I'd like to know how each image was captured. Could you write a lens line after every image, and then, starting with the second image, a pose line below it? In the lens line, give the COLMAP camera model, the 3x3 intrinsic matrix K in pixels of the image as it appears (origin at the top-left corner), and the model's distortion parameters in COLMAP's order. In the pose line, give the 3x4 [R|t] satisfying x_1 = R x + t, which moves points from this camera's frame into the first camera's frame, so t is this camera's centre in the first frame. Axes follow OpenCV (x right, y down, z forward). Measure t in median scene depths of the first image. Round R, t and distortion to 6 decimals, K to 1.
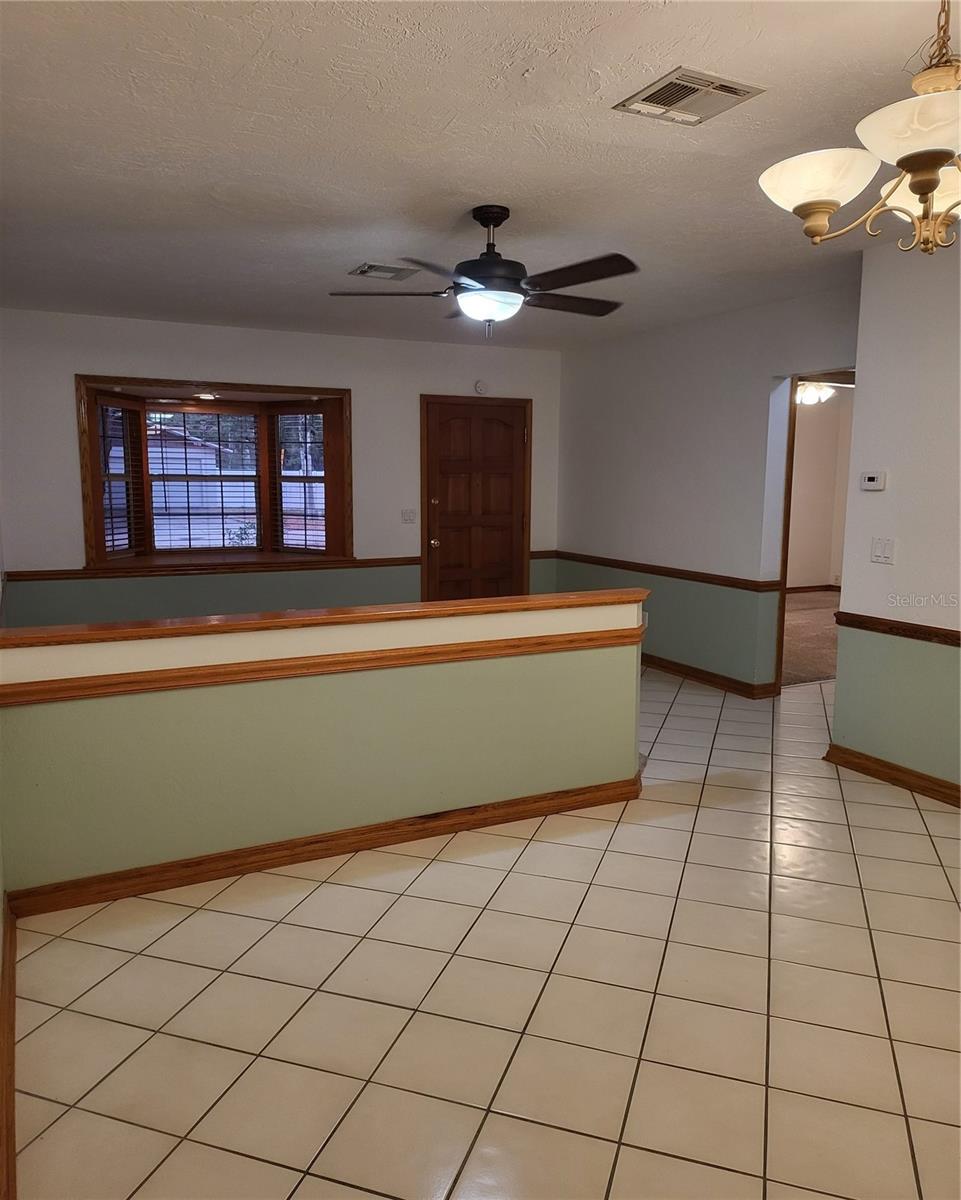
lens RADIAL K [[894.3, 0, 483.5], [0, 894.3, 596.6], [0, 0, 1]] dist [0.074463, -0.077992]
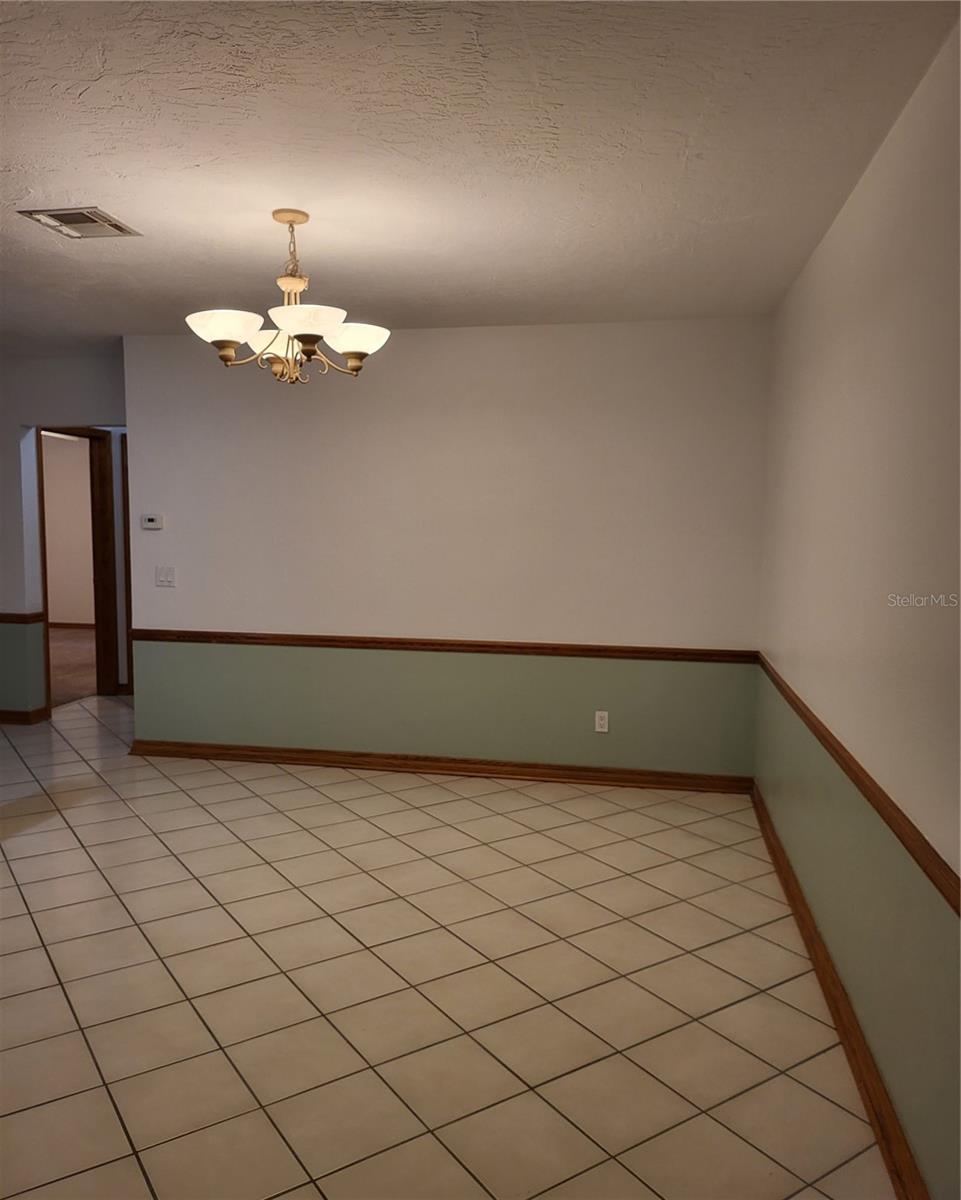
lens RADIAL K [[894.3, 0, 483.1], [0, 894.3, 601.0], [0, 0, 1]] dist [0.074463, -0.077992]
pose [[0.598074, -0.069721, 0.798403, -0.304201], [0.100781, 0.994843, 0.011381, 0.013582], [-0.795079, 0.073657, 0.602016, -0.108887]]
